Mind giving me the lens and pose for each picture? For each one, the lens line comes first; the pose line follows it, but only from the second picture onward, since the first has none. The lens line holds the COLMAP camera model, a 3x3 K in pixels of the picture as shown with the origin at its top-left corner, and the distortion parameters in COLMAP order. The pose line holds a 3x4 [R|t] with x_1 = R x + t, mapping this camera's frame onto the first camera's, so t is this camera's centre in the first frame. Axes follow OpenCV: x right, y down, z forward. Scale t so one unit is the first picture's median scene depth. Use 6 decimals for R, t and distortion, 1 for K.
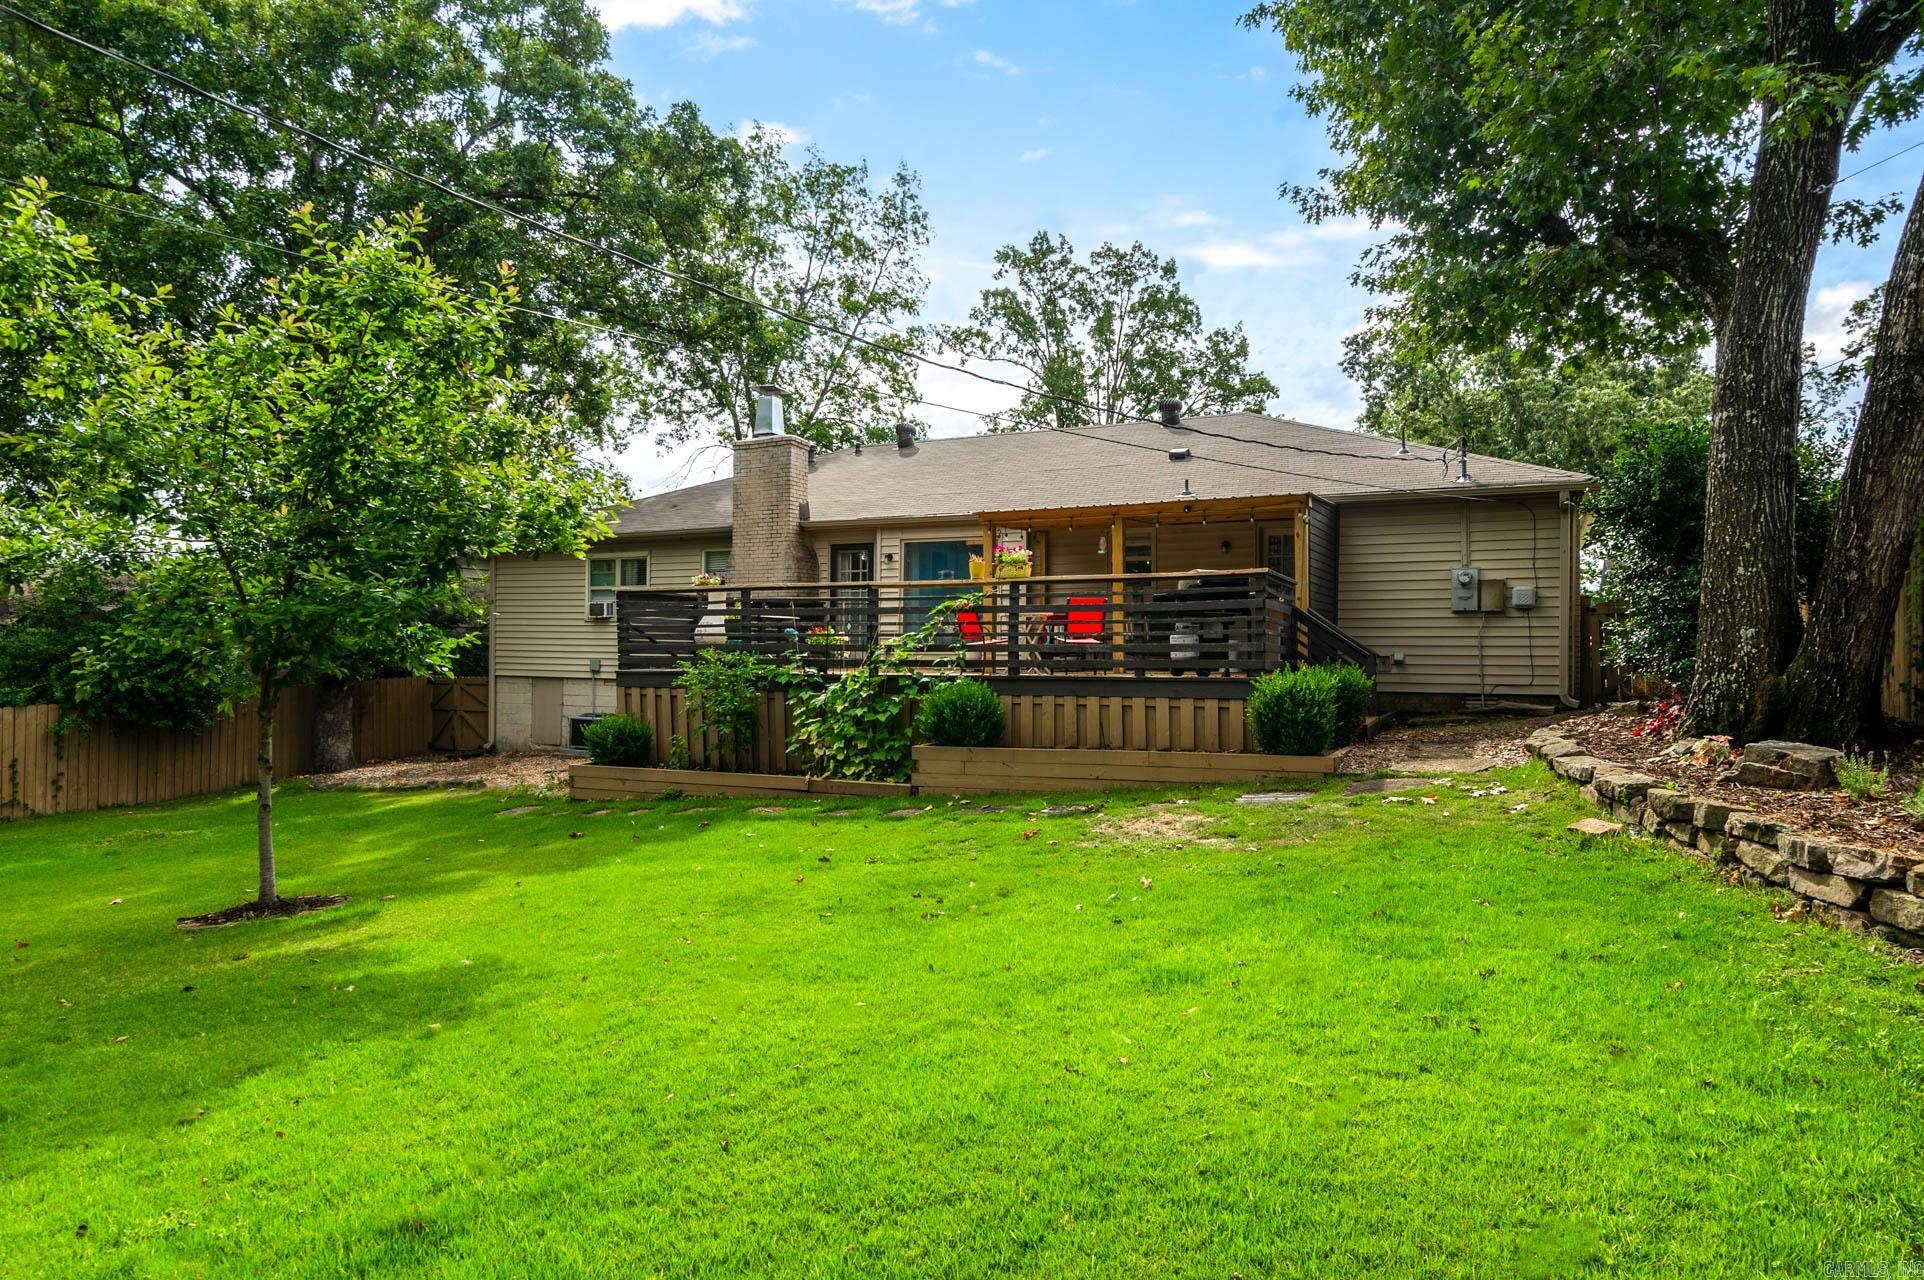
lens RADIAL K [[1216.5, 0, 961.3], [0, 1216.5, 645.1], [0, 0, 1]] dist [0.006172, -0.011353]
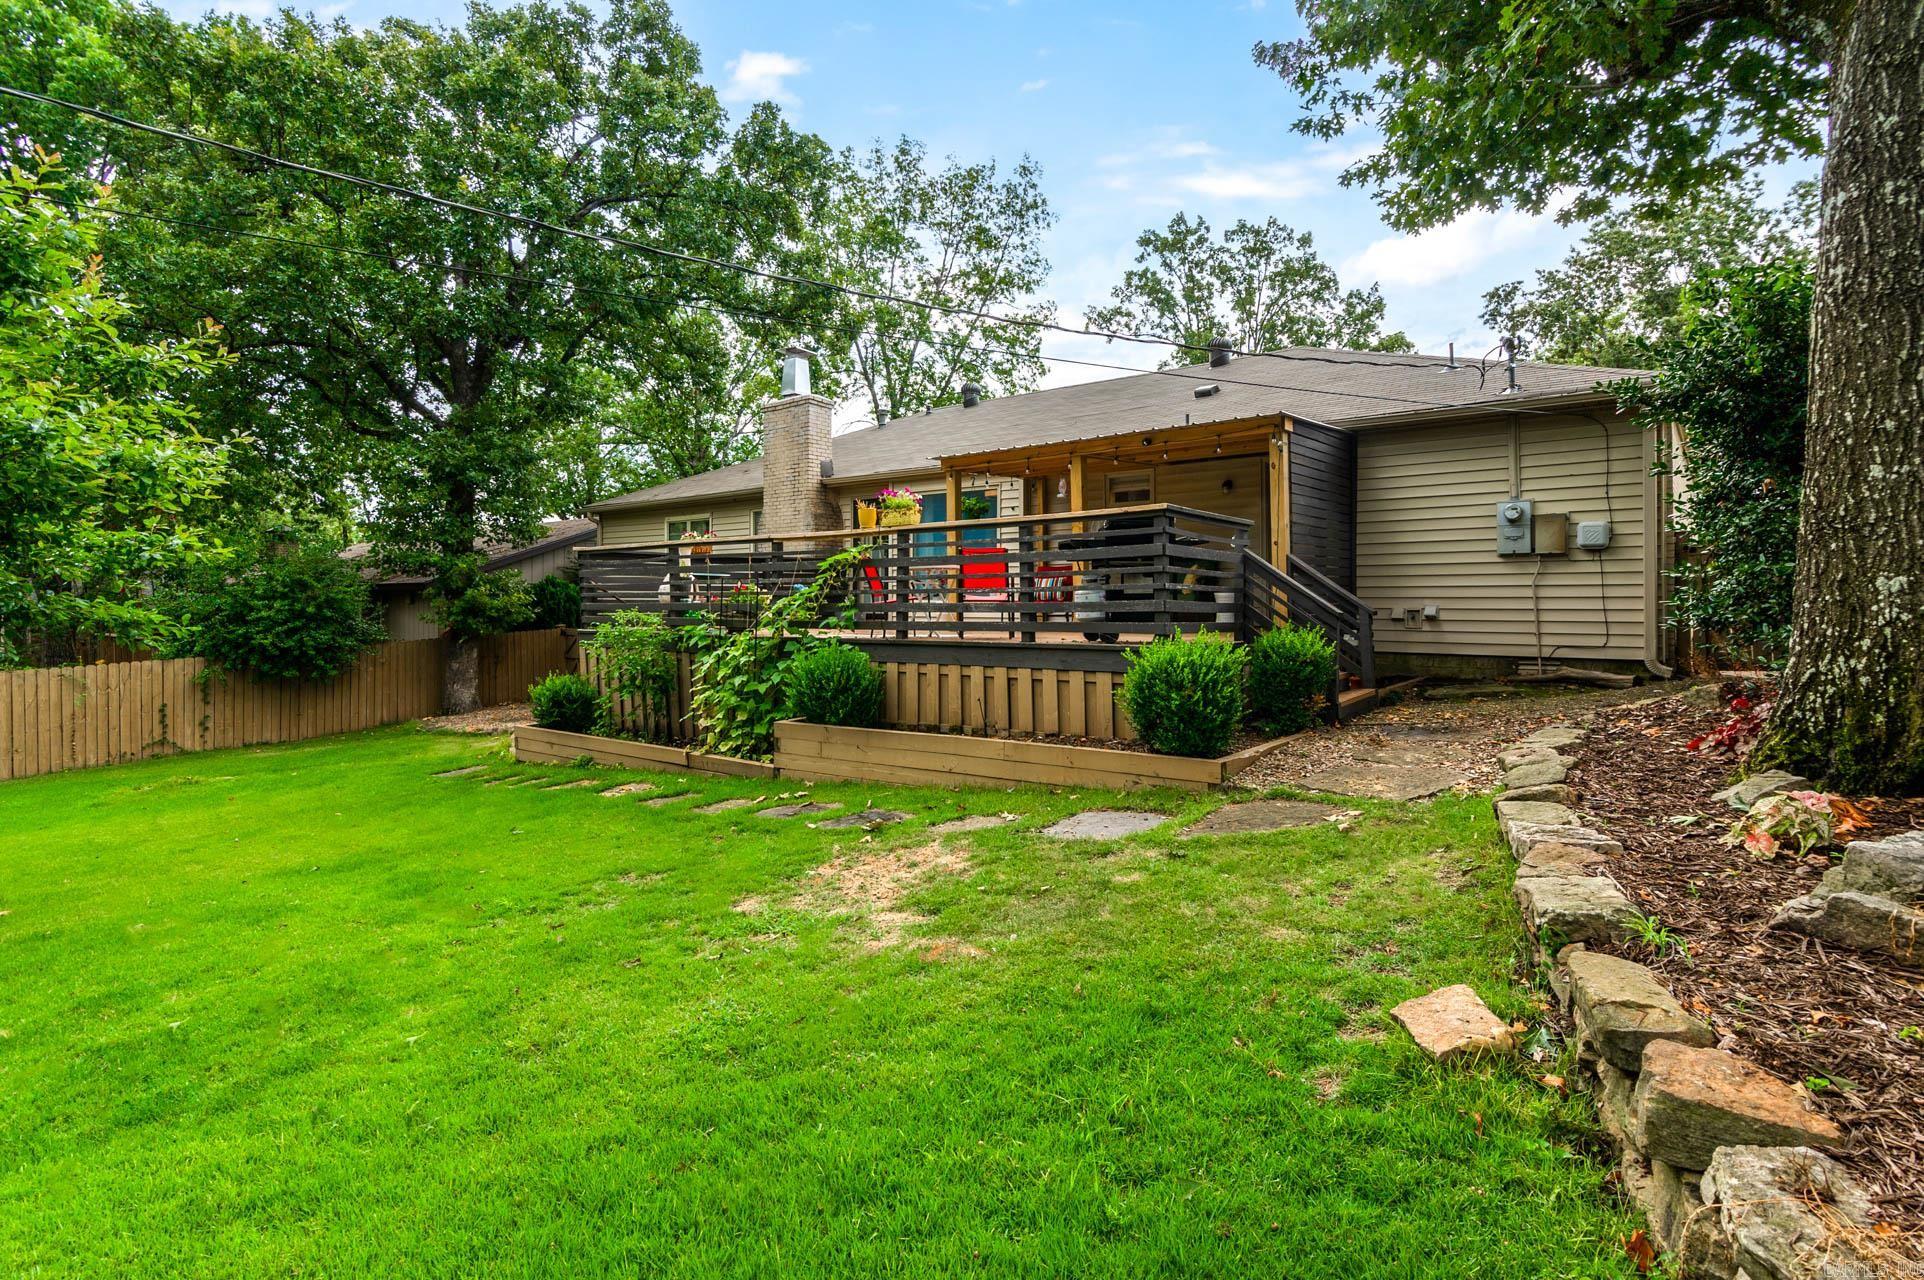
lens RADIAL K [[967.2, 0, 969.6], [0, 967.2, 585.0], [0, 0, 1]] dist [-0.005526, 0.005230]
pose [[0.973009, -0.012104, -0.230448, 0.153098], [0.010653, 0.999915, -0.007540, -0.004780], [0.230520, 0.004881, 0.973055, 0.215048]]
